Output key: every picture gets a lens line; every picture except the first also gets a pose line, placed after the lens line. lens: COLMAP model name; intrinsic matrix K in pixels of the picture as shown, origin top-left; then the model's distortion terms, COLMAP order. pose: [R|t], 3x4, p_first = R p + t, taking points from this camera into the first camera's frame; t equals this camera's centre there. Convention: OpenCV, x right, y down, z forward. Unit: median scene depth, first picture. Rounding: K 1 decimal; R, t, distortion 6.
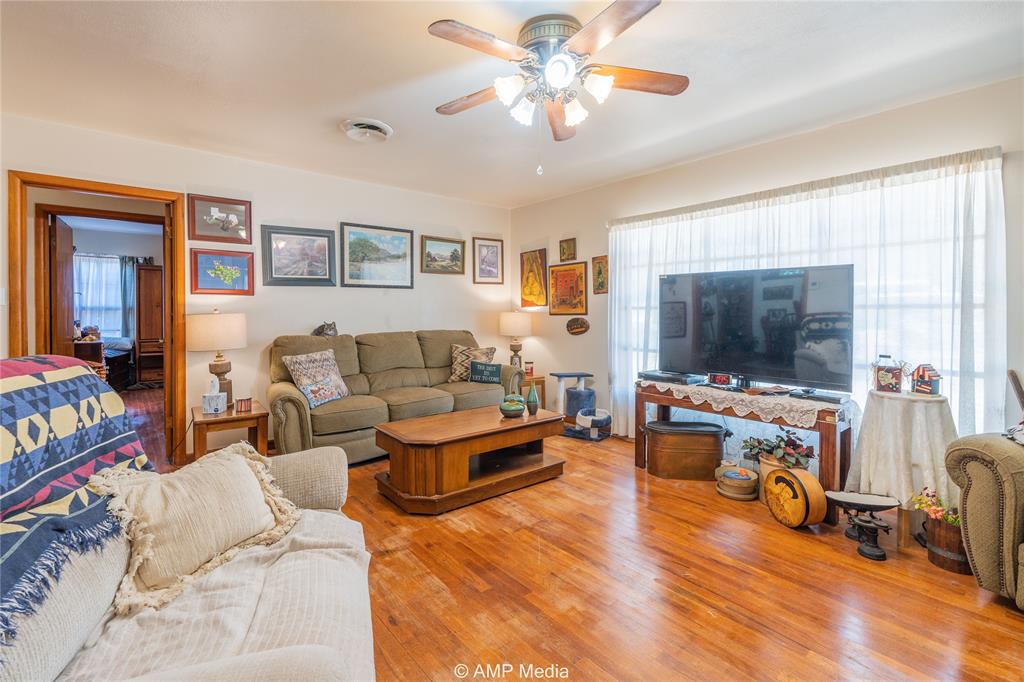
lens RADIAL K [[458.1, 0, 510.8], [0, 458.1, 314.9], [0, 0, 1]] dist [-0.001171, -0.000004]
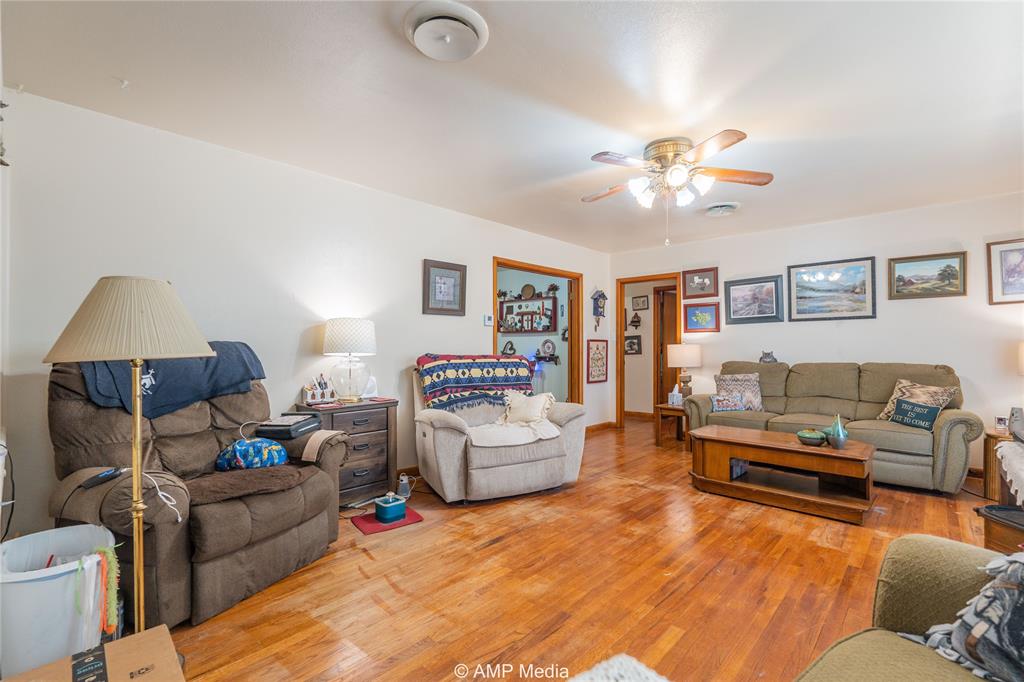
lens RADIAL K [[452.7, 0, 516.4], [0, 452.7, 332.4], [0, 0, 1]] dist [-0.000200, 0.000030]
pose [[0.136723, -0.029708, -0.990164, 0.739947], [-0.006468, 0.999502, -0.030881, 0.006697], [0.990588, 0.010626, 0.136463, 0.175933]]
